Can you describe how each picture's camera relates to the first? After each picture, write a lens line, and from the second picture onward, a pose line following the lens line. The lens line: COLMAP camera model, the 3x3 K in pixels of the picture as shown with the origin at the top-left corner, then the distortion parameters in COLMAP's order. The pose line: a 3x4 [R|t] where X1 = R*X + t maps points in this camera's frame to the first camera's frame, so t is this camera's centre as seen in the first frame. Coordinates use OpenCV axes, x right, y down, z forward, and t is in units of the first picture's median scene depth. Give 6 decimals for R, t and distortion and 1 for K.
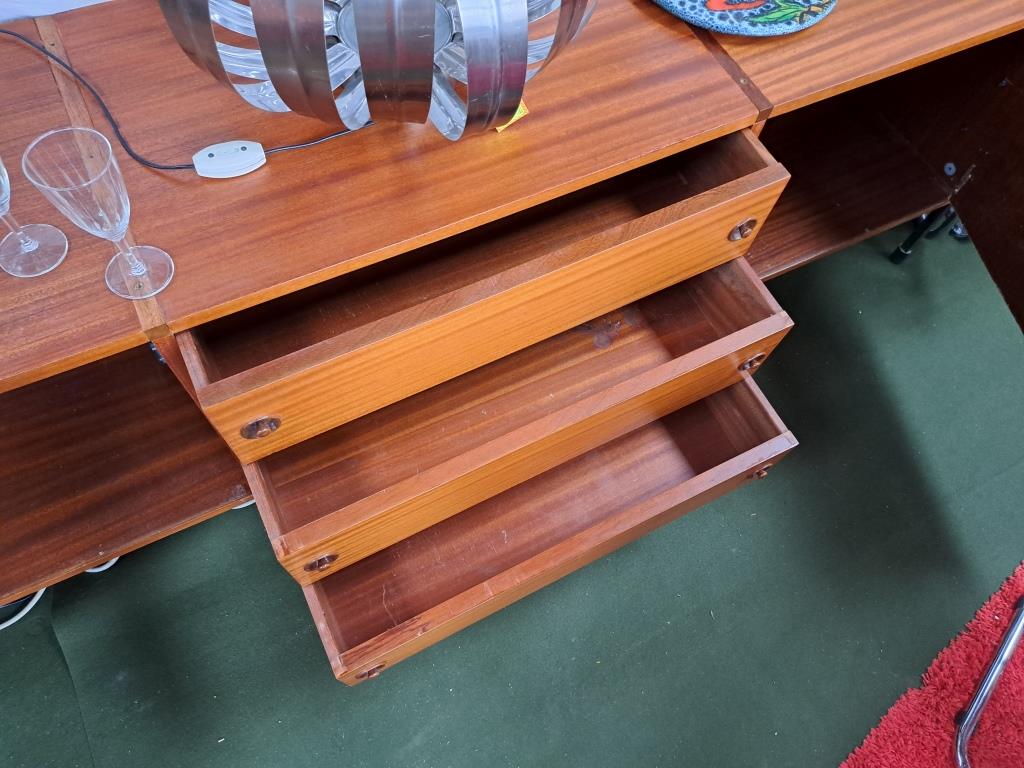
lens RADIAL K [[728.8, 0, 525.8], [0, 728.8, 370.7], [0, 0, 1]] dist [0.103958, -0.107940]
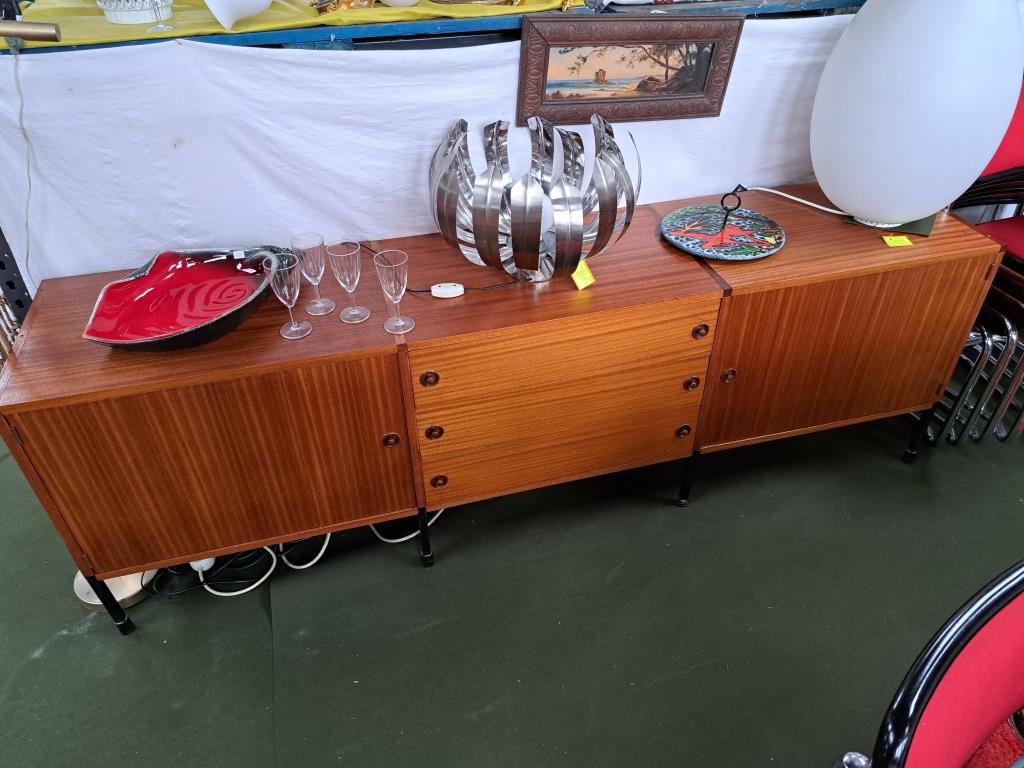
lens RADIAL K [[728.8, 0, 525.8], [0, 728.8, 370.7], [0, 0, 1]] dist [0.103958, -0.107940]
pose [[0.977046, 0.046913, -0.207799, 0.231677], [-0.133400, 0.895255, -0.425115, 0.692243], [0.166089, 0.443077, 0.880964, -0.613539]]
